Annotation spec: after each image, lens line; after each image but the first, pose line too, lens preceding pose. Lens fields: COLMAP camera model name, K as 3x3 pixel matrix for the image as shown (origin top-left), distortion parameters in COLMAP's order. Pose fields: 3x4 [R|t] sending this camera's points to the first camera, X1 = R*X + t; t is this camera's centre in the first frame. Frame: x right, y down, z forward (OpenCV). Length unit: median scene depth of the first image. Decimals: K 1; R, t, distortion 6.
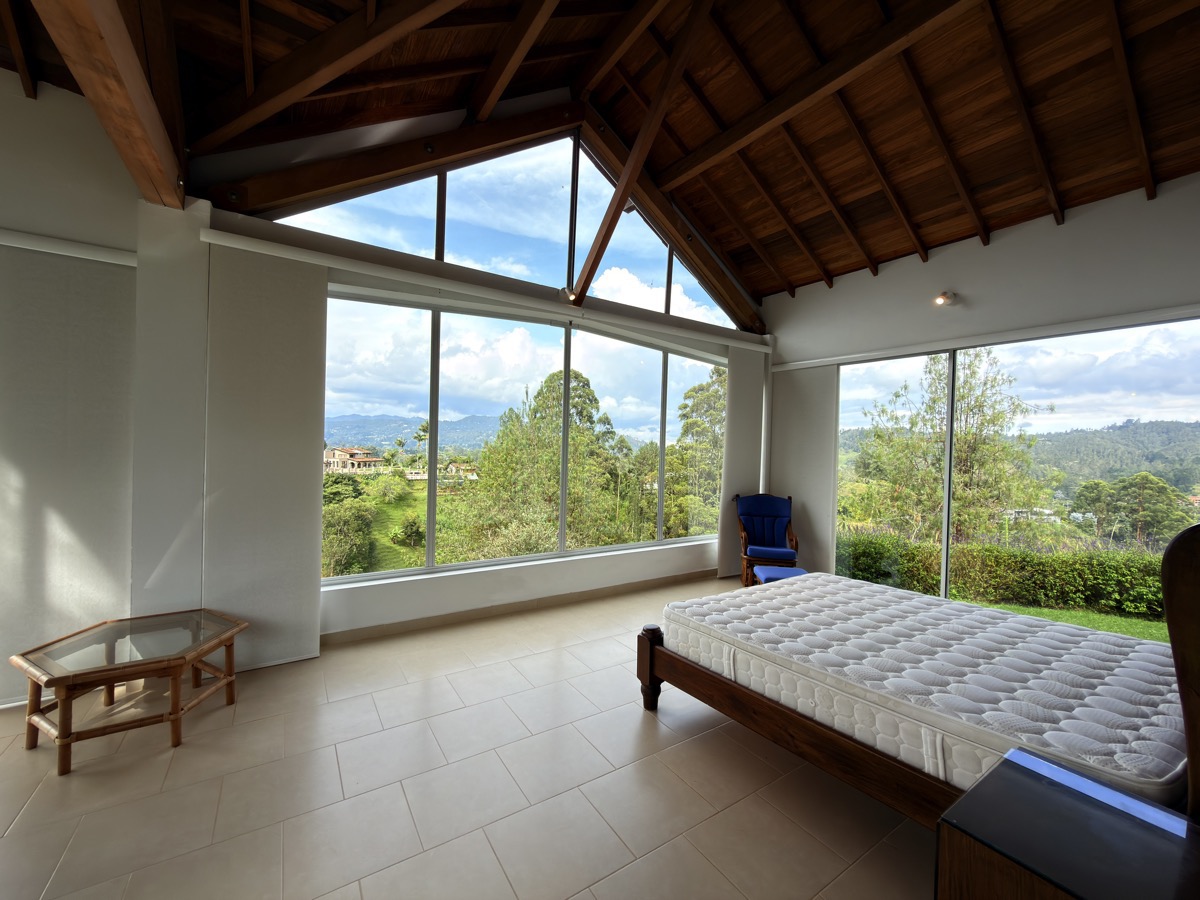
lens RADIAL K [[476.9, 0, 599.7], [0, 476.9, 451.7], [0, 0, 1]] dist [-0.000462, -0.000192]
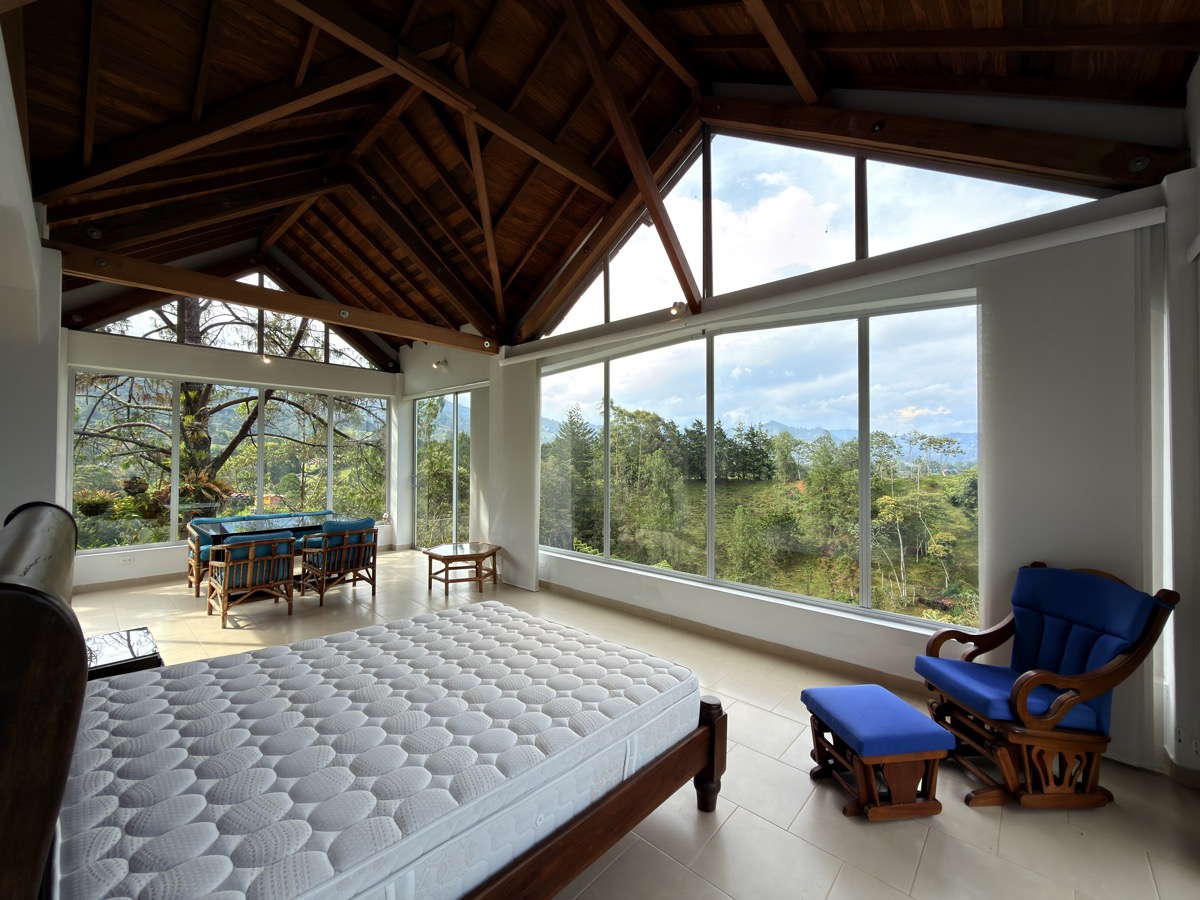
lens RADIAL K [[476.2, 0, 602.4], [0, 476.2, 491.2], [0, 0, 1]] dist [-0.001052, -0.000159]
pose [[0.245961, 0.041767, -0.968379, 0.806712], [-0.008284, 0.999125, 0.040989, -0.000048], [0.969244, -0.002059, 0.246092, 0.595151]]
